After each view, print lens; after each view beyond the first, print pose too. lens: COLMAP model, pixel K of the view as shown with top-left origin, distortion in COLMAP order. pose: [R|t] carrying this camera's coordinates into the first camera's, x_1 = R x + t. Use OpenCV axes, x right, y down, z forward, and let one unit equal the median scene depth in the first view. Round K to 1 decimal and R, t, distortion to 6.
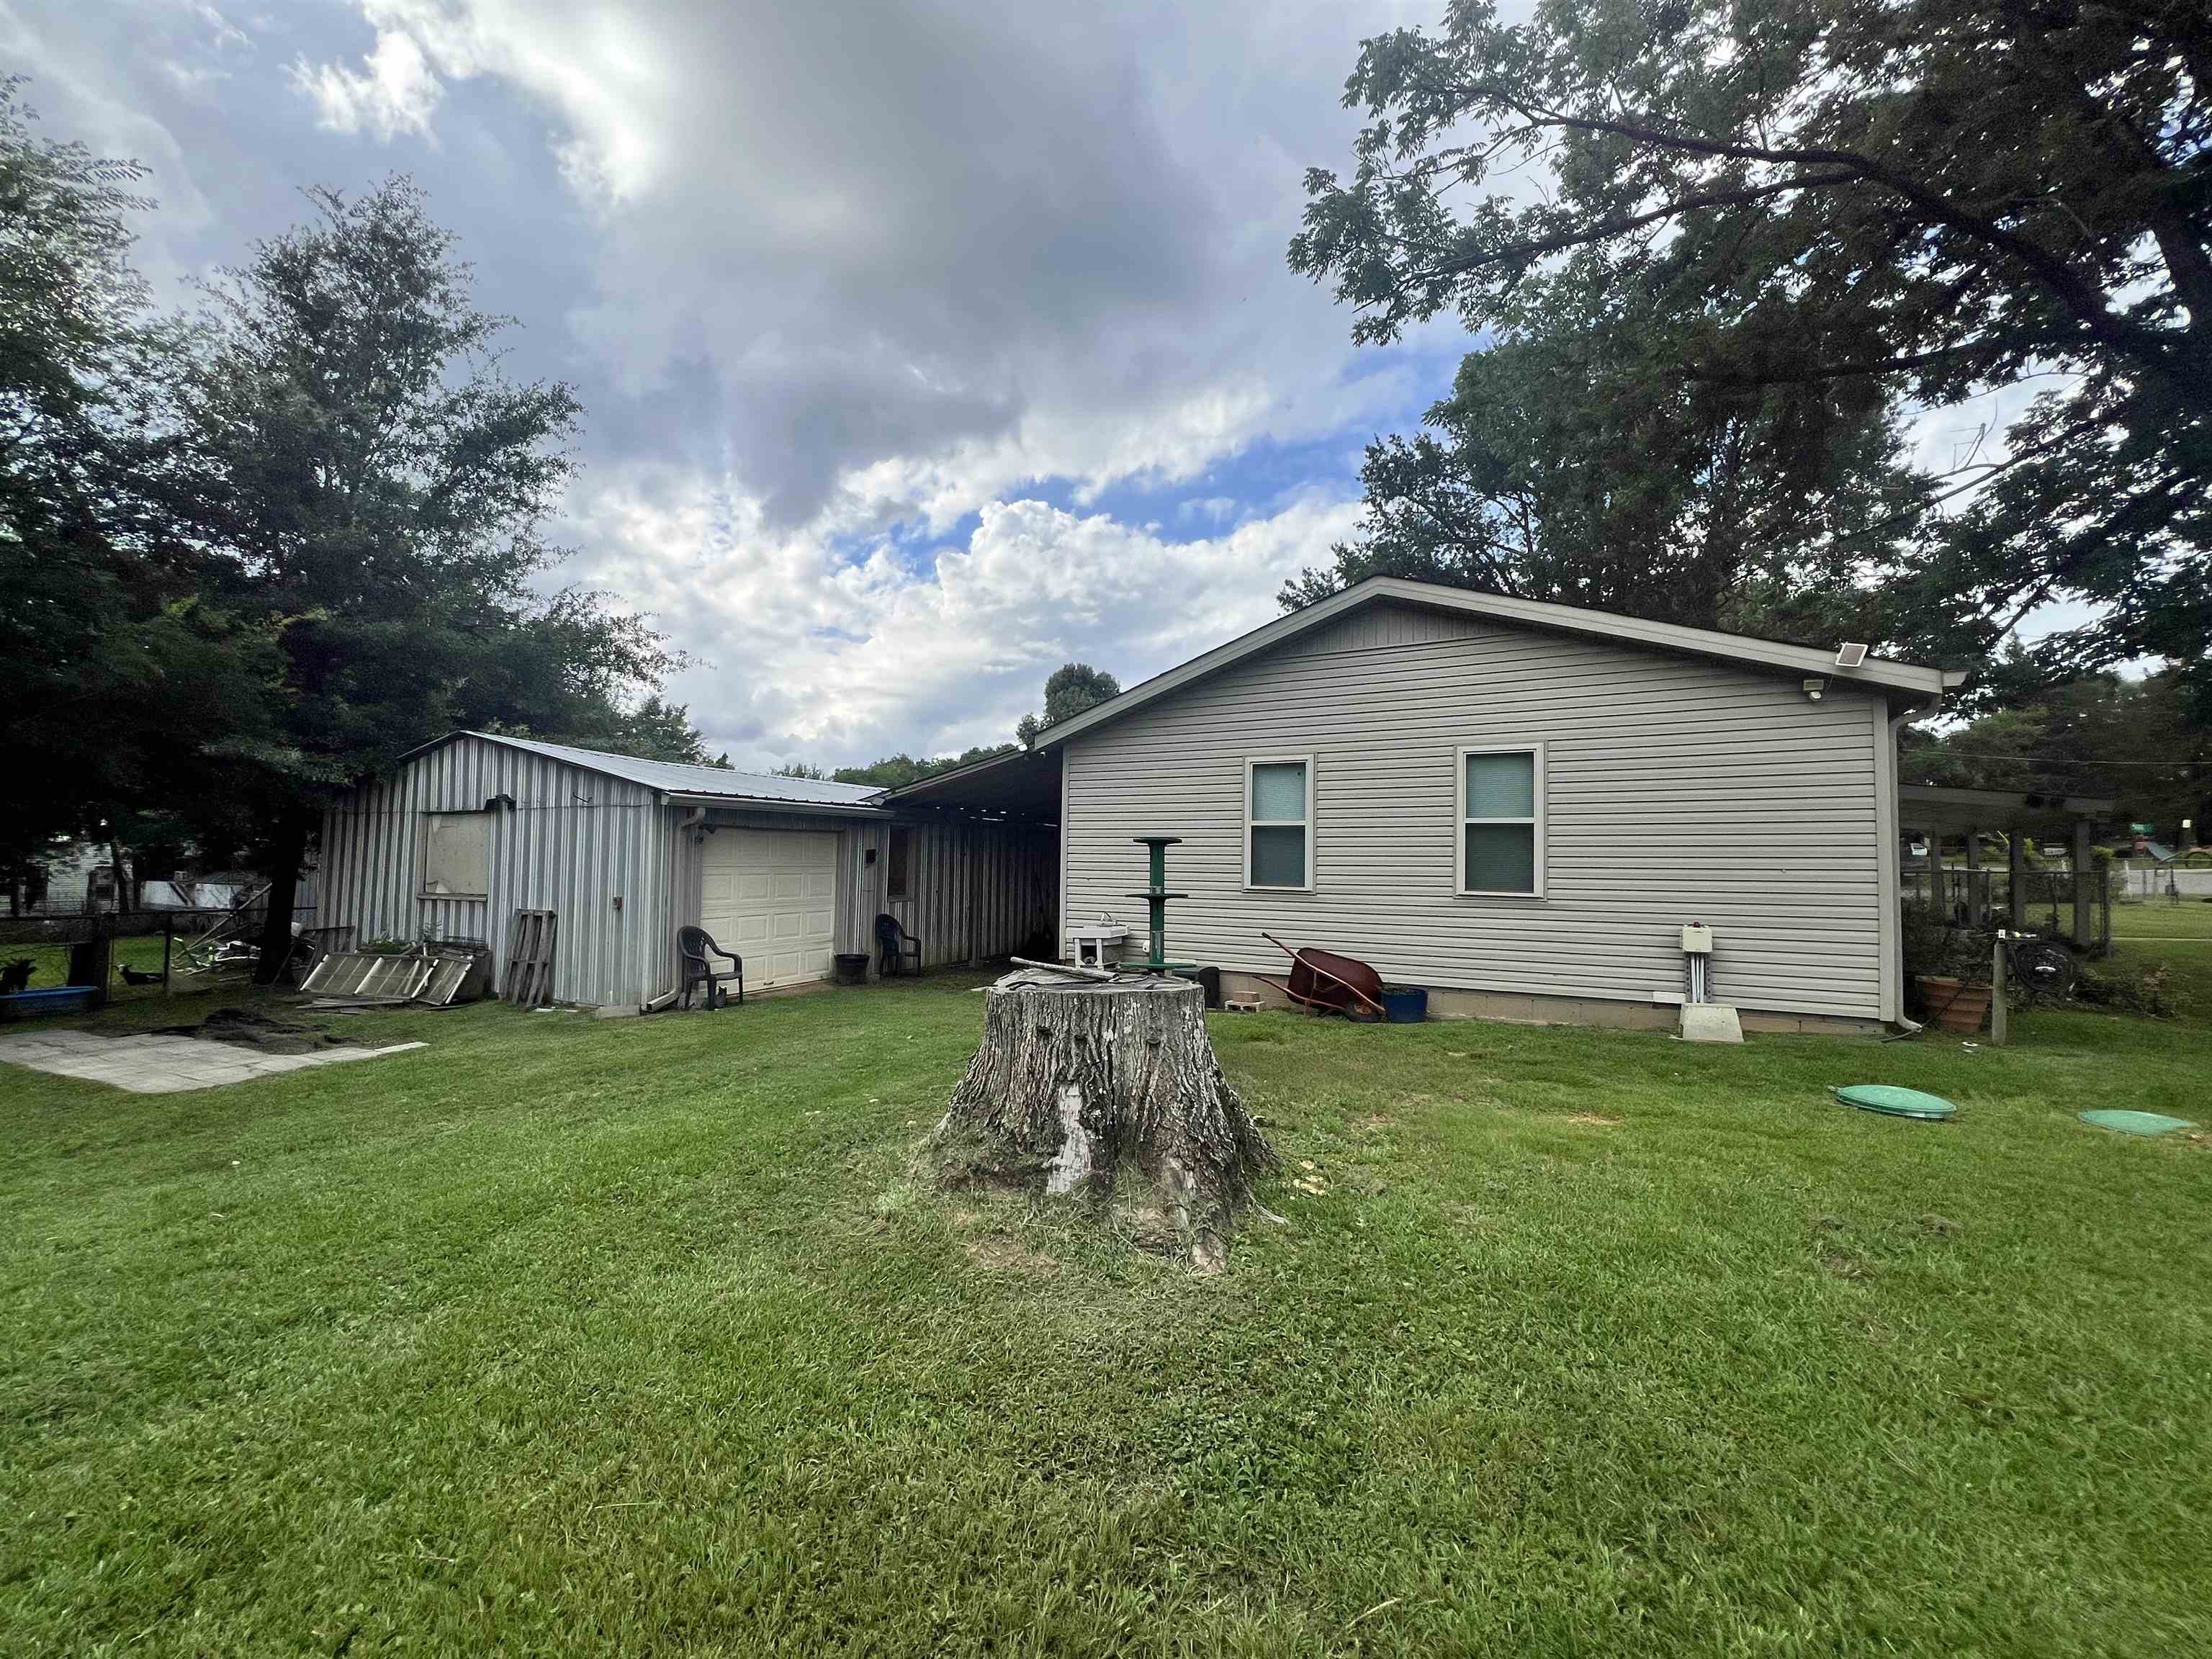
lens RADIAL K [[892.0, 0, 1090.6], [0, 892.0, 819.3], [0, 0, 1]] dist [-0.000036, -0.000116]
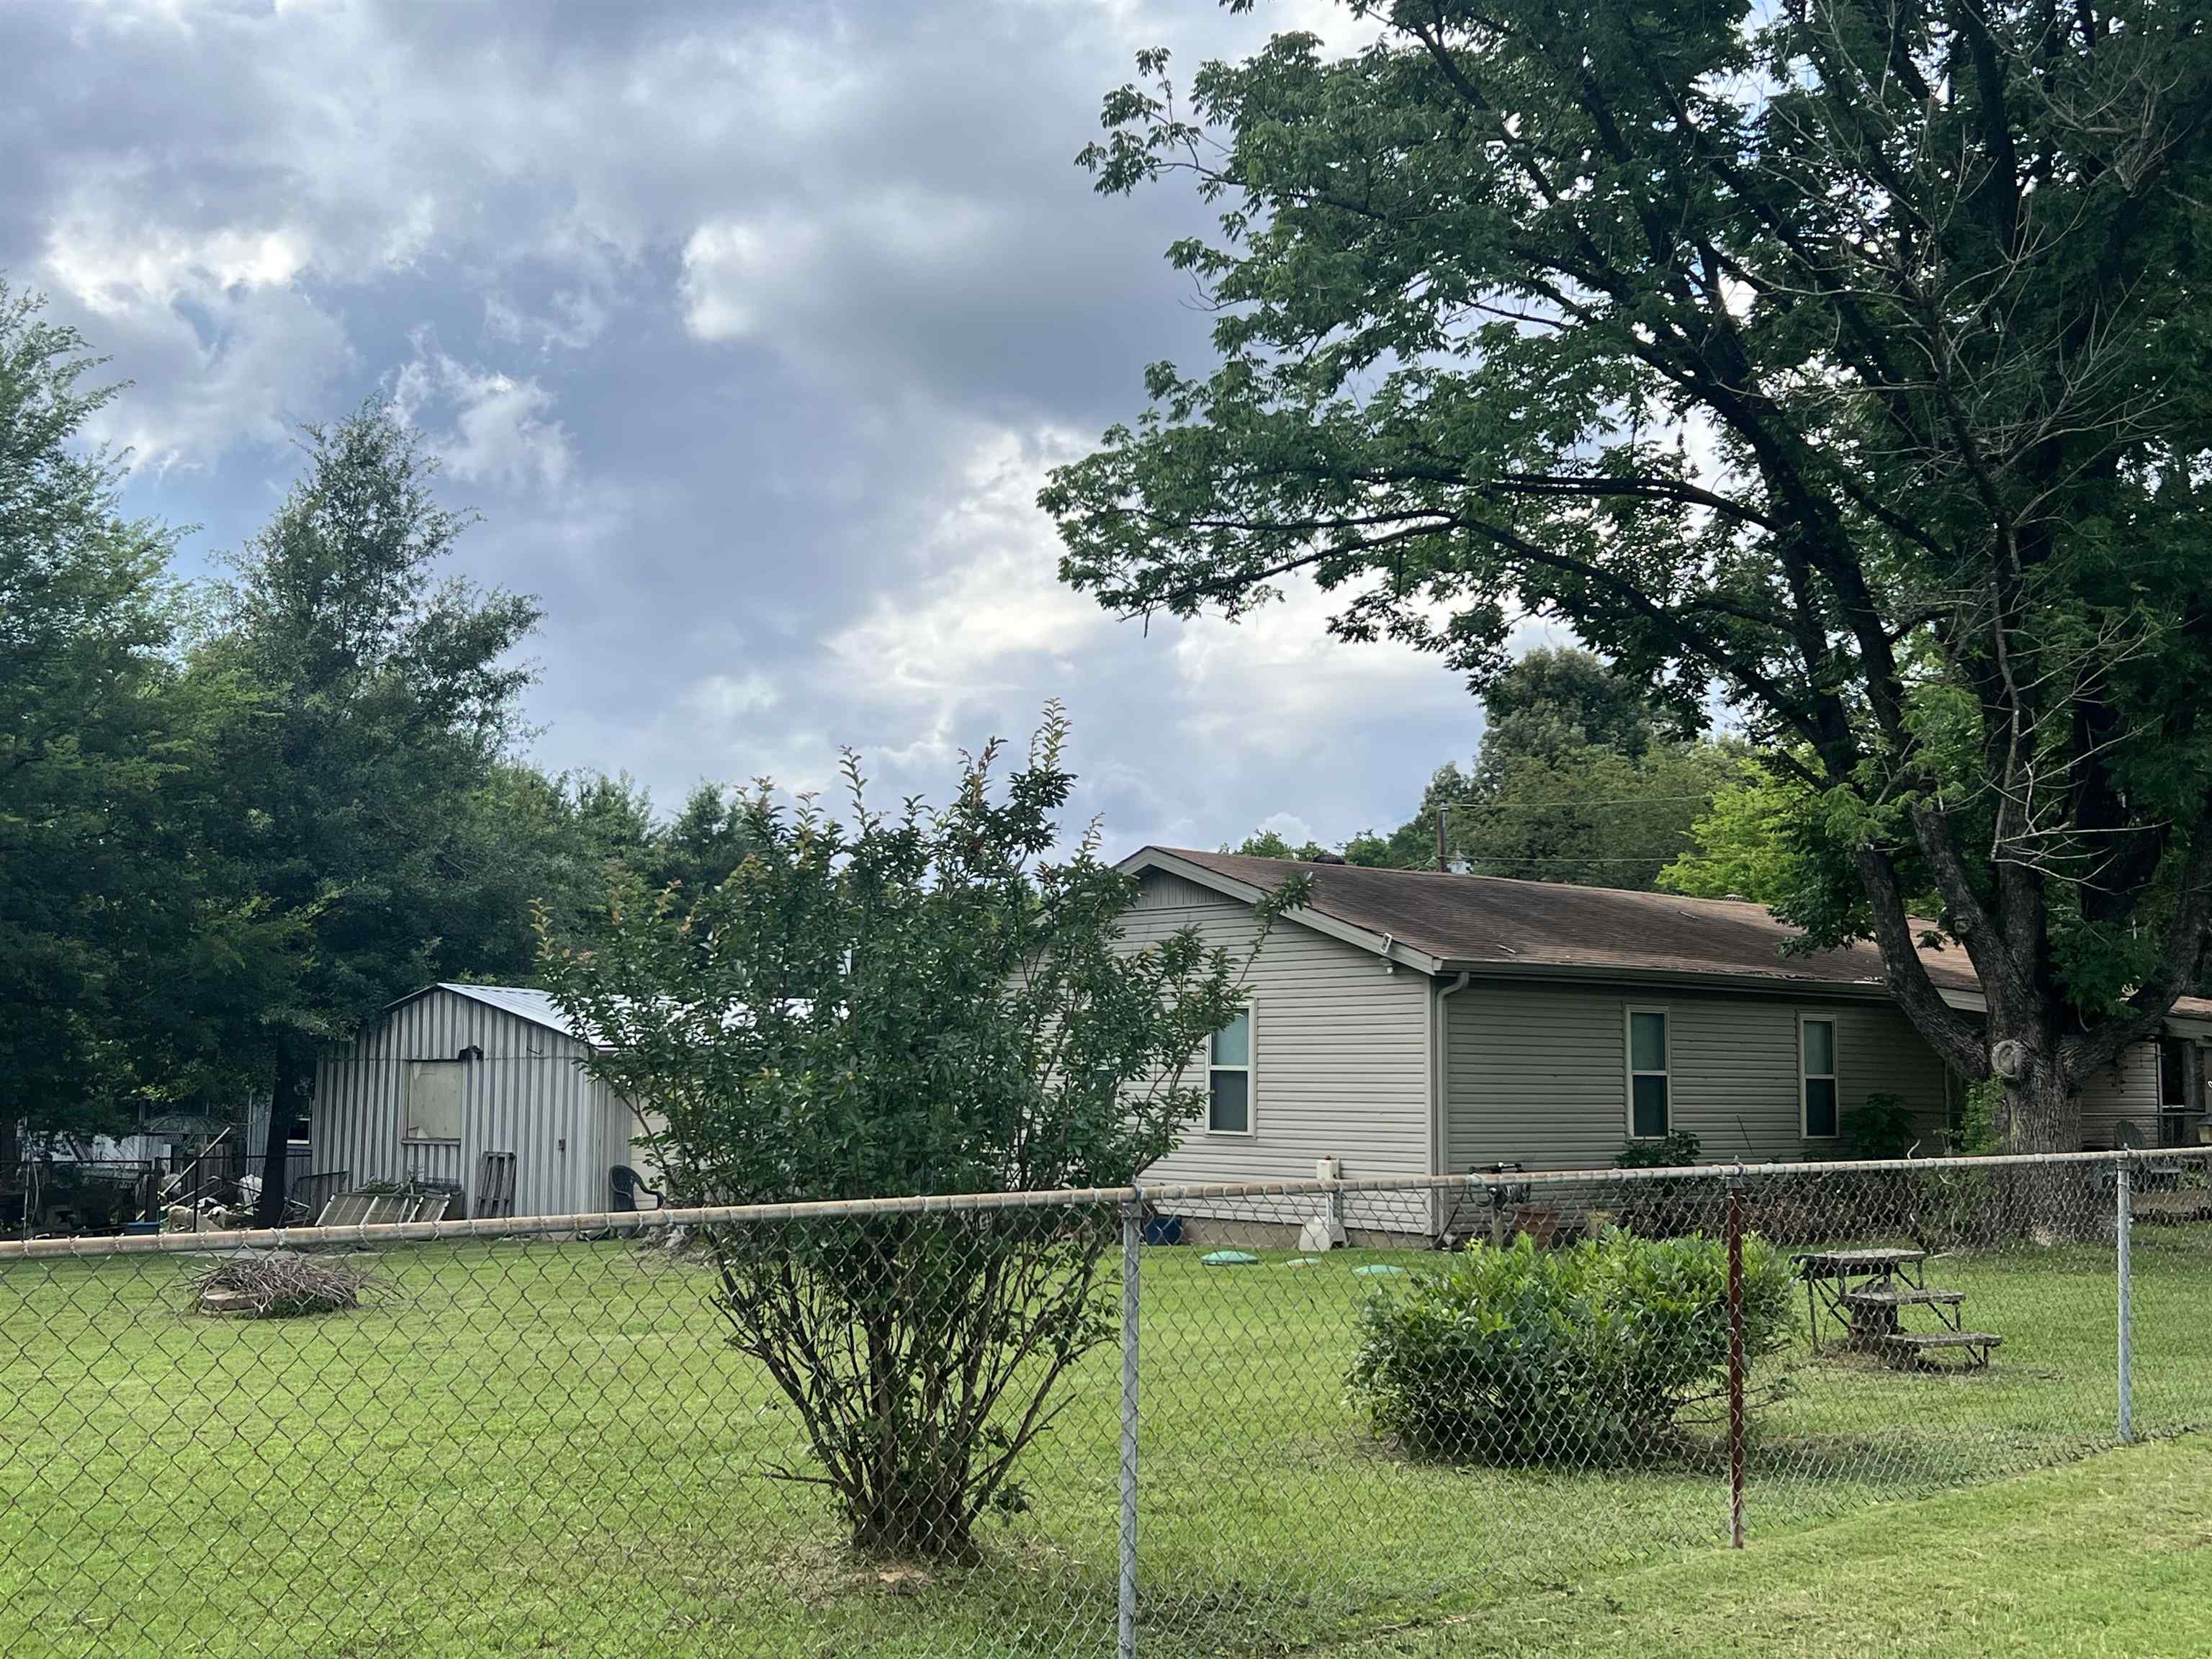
lens RADIAL K [[2440.0, 0, 1108.9], [0, 2440.0, 833.5], [0, 0, 1]] dist [0.045128, 0.000000]
pose [[0.946890, -0.039912, -0.319071, 1.005711], [0.023520, 0.998206, -0.055064, -0.100067], [0.320696, 0.044635, 0.946130, -1.537174]]
